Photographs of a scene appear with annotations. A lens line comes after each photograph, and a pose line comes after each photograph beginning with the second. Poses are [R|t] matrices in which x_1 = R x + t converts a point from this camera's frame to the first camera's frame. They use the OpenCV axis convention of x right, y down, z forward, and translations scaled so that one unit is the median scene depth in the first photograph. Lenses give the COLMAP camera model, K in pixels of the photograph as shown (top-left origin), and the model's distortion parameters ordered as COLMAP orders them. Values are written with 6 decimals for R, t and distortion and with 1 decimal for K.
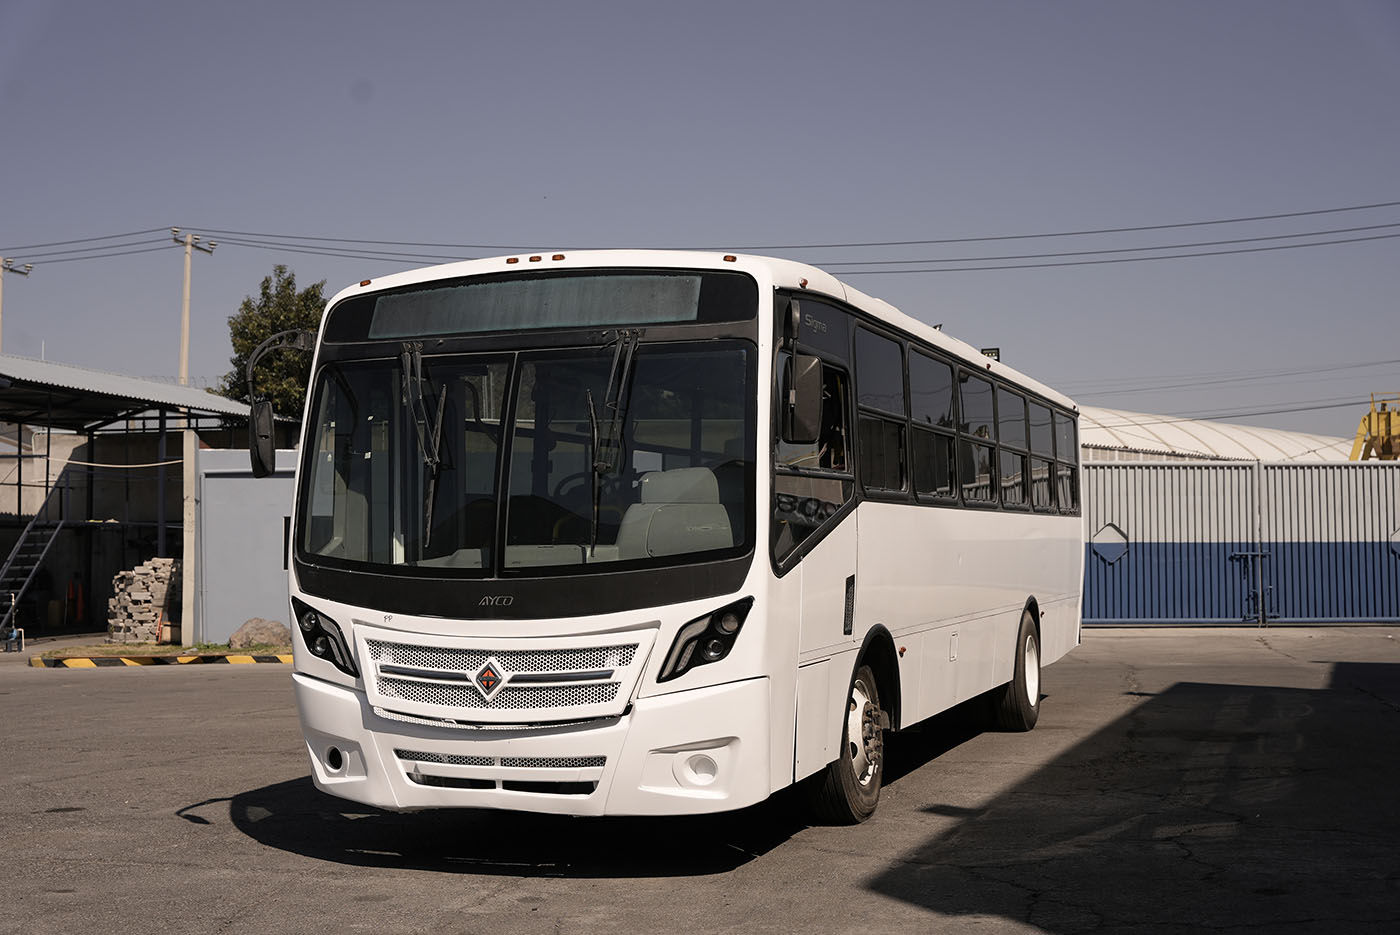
lens RADIAL K [[1772.6, 0, 700.0], [0, 1772.6, 467.5], [0, 0, 1]] dist [0.009333, 0.014831]
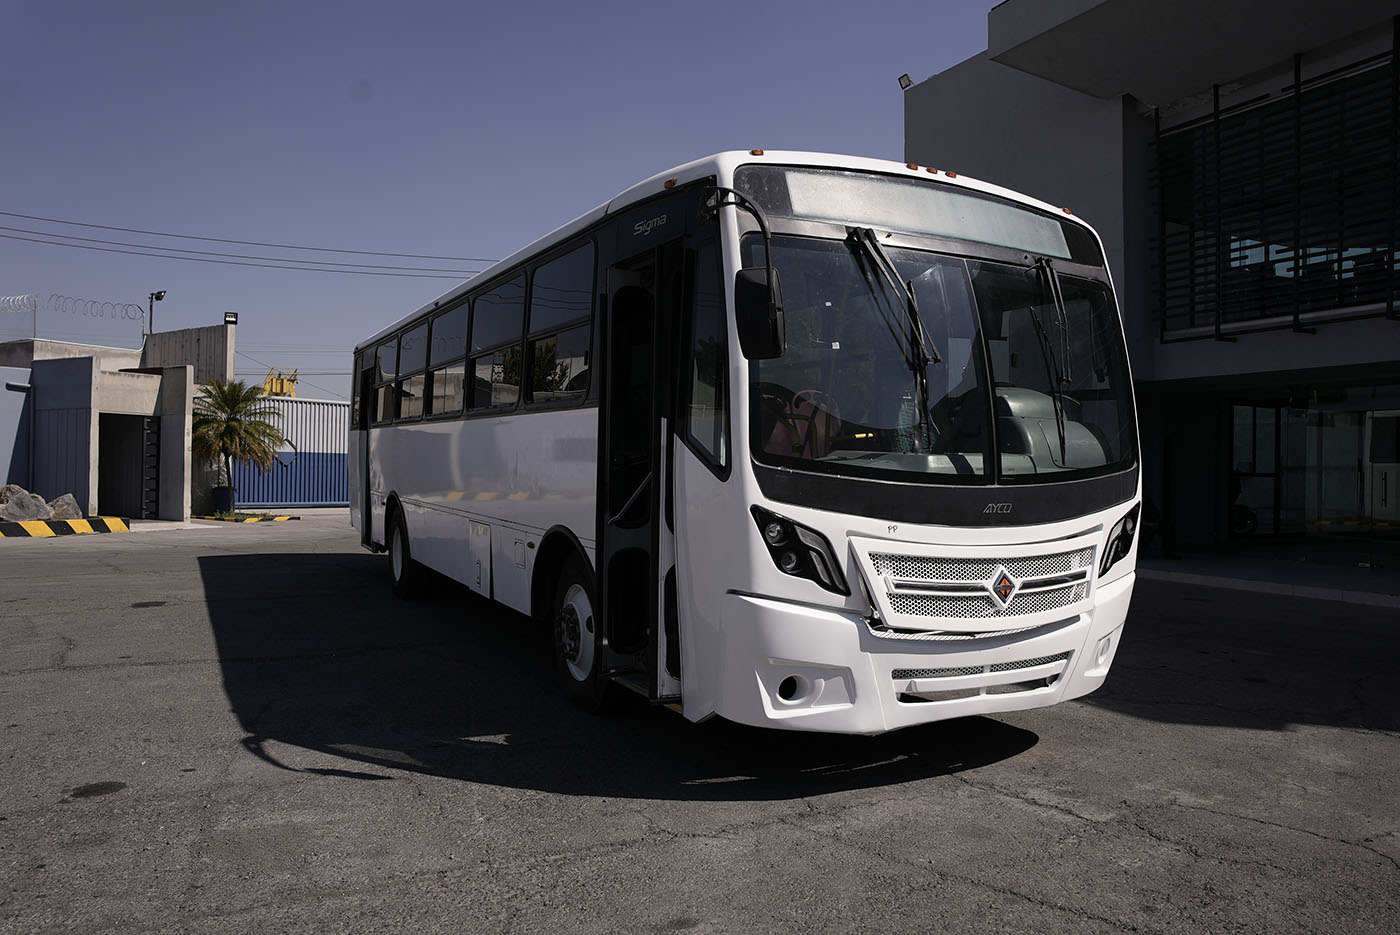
lens RADIAL K [[1013.6, 0, 700.0], [0, 1013.6, 467.5], [0, 0, 1]] dist [-0.127309, -0.000922]
pose [[0.686311, 0.016558, 0.727119, -0.615526], [-0.056402, 0.997942, 0.030510, 0.043636], [-0.725118, -0.061950, 0.685833, 0.716807]]
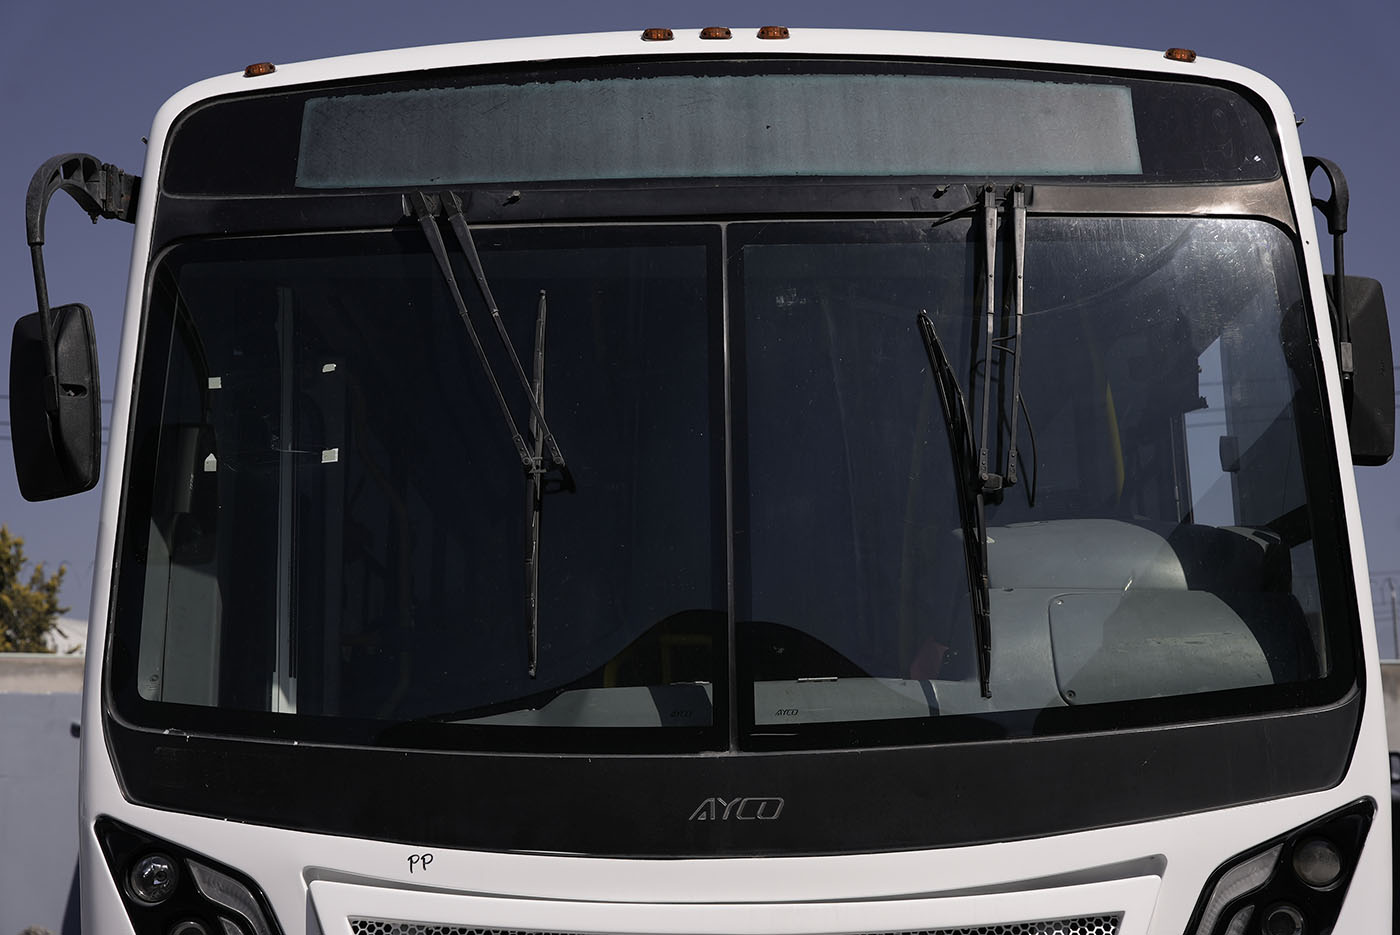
lens RADIAL K [[2338.0, 0, 700.0], [0, 2338.0, 467.5], [0, 0, 1]] dist [0.208614, 0.032920]
pose [[0.941739, 0.052874, 0.332163, -0.292519], [-0.010515, 0.991712, -0.128050, 0.064810], [-0.336181, 0.117097, 0.934490, 0.486882]]
